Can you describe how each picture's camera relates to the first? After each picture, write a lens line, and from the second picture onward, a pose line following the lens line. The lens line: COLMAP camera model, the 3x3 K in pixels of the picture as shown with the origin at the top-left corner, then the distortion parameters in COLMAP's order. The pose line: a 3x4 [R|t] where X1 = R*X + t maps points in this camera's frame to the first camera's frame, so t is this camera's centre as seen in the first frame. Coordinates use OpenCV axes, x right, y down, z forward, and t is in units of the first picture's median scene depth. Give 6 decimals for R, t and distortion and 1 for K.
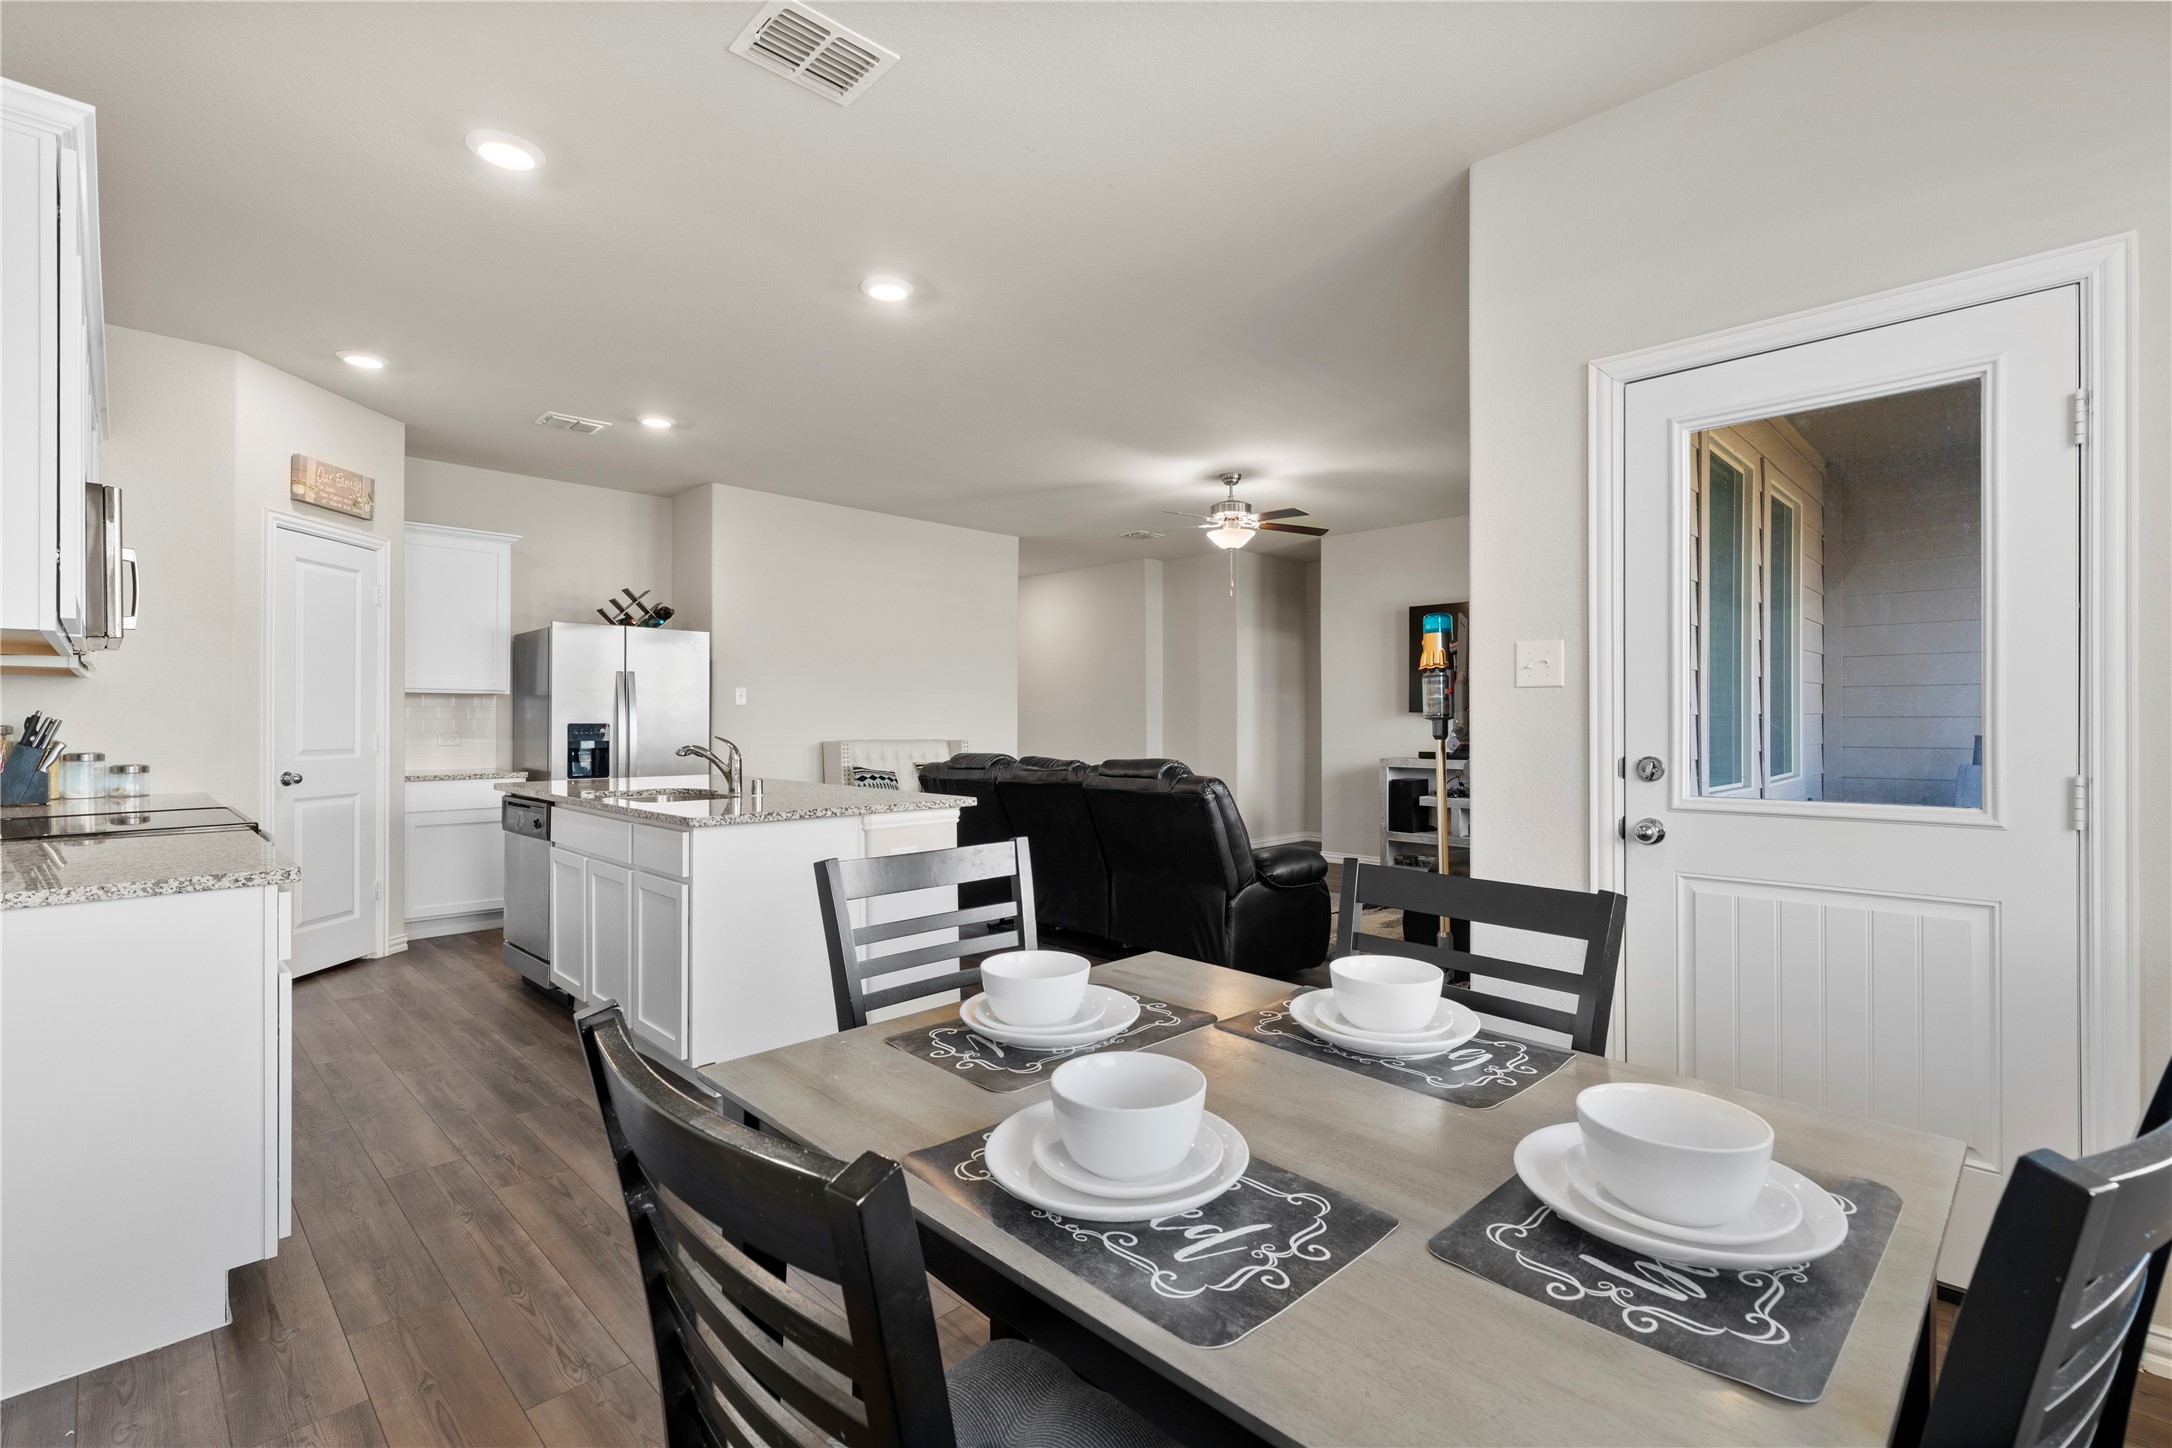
lens RADIAL K [[983.3, 0, 1108.9], [0, 983.3, 714.4], [0, 0, 1]] dist [0.008452, 0.000370]
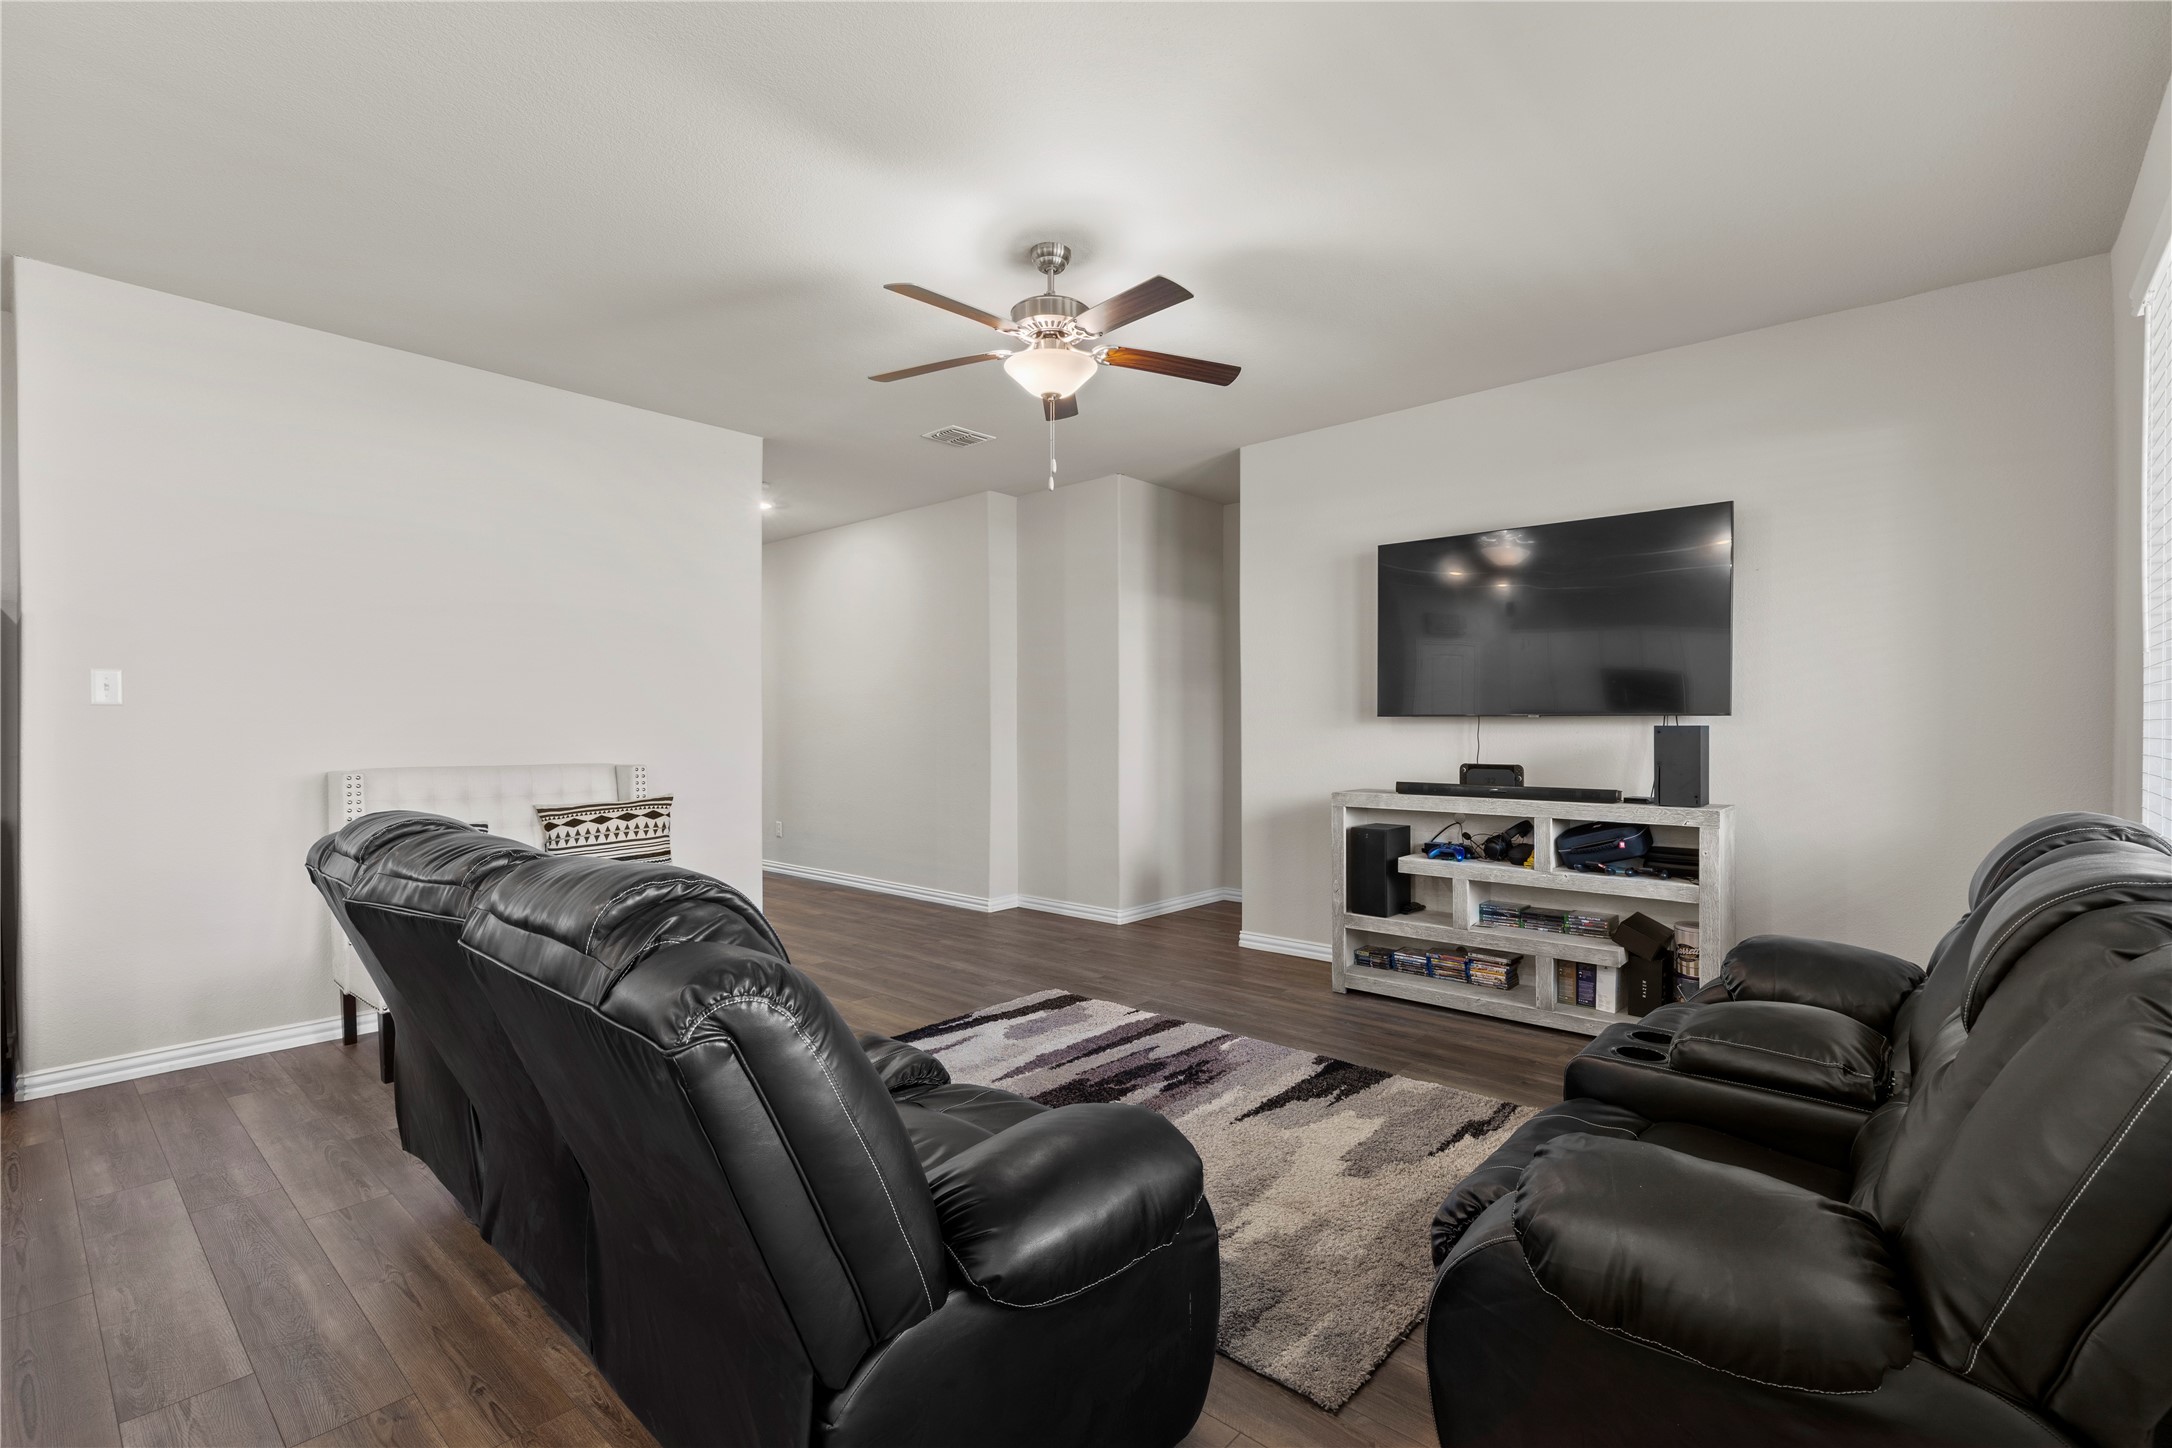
lens RADIAL K [[970.4, 0, 1113.6], [0, 970.4, 725.6], [0, 0, 1]] dist [0.004766, -0.000352]
pose [[0.998238, -0.002520, 0.059286, 0.106604], [0.002193, 0.999982, 0.005570, 0.000221], [-0.059298, -0.005430, 0.998226, 0.414478]]
